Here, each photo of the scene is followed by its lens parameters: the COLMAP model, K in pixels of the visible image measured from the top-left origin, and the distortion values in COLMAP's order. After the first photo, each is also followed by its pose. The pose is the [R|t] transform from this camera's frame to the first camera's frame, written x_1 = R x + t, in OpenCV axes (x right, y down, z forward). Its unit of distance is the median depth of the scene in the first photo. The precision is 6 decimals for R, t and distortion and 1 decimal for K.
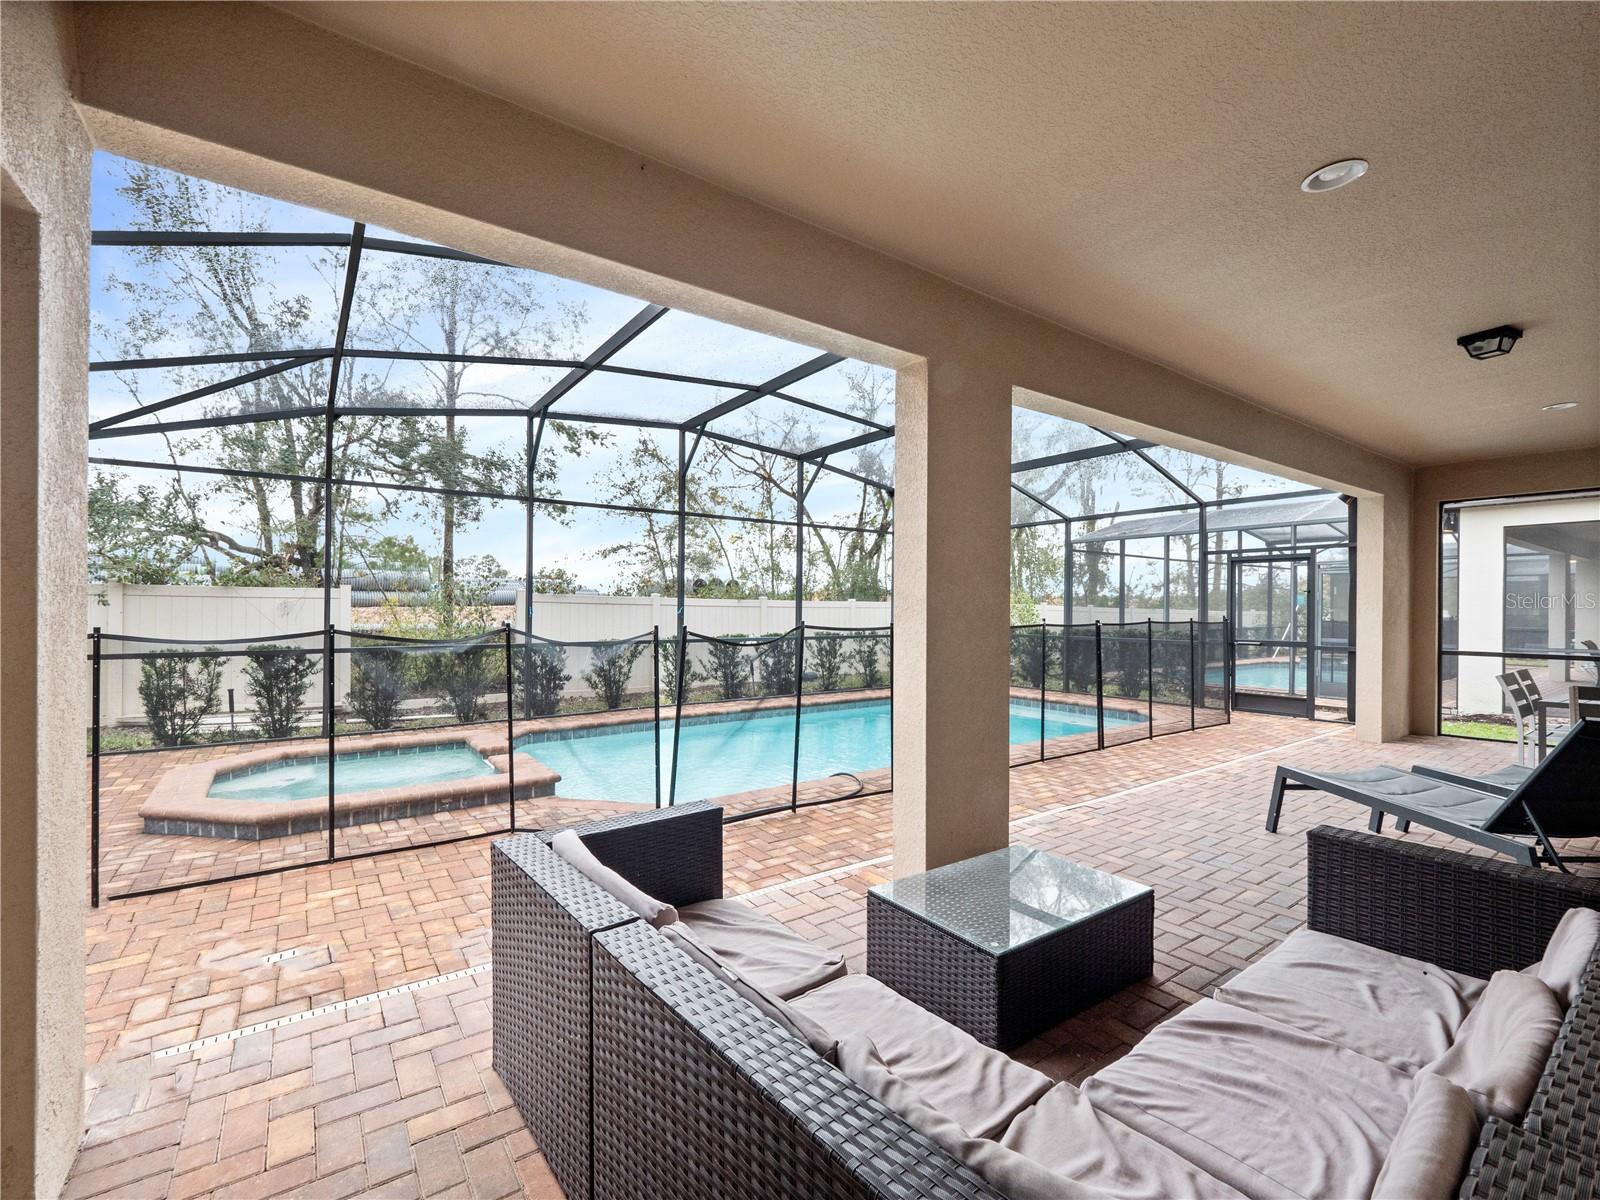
lens RADIAL K [[682.2, 0, 789.4], [0, 682.2, 614.4], [0, 0, 1]] dist [-0.007132, 0.000146]
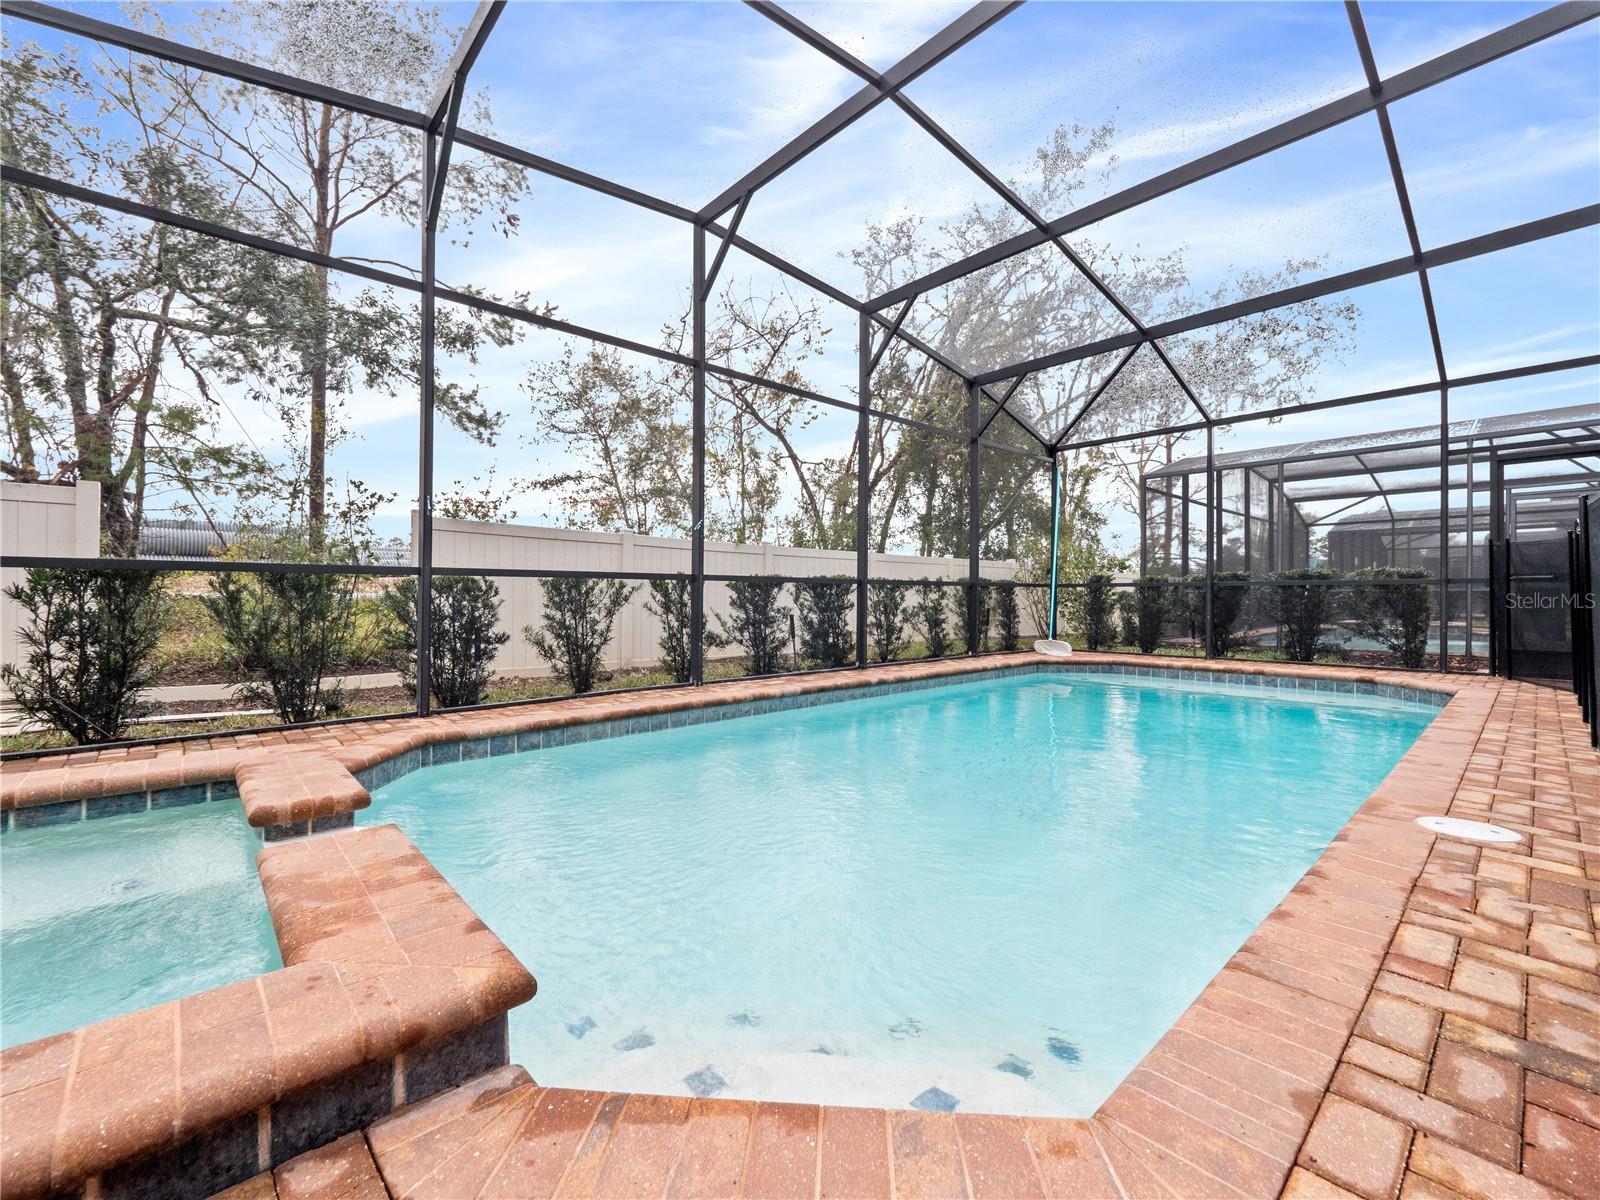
lens RADIAL K [[682.2, 0, 802.0], [0, 682.2, 593.4], [0, 0, 1]] dist [-0.007132, 0.000146]
pose [[0.992599, -0.003567, 0.121387, -0.131549], [0.004783, 0.999941, -0.009732, 0.055328], [-0.121346, 0.010240, 0.992558, 0.367218]]
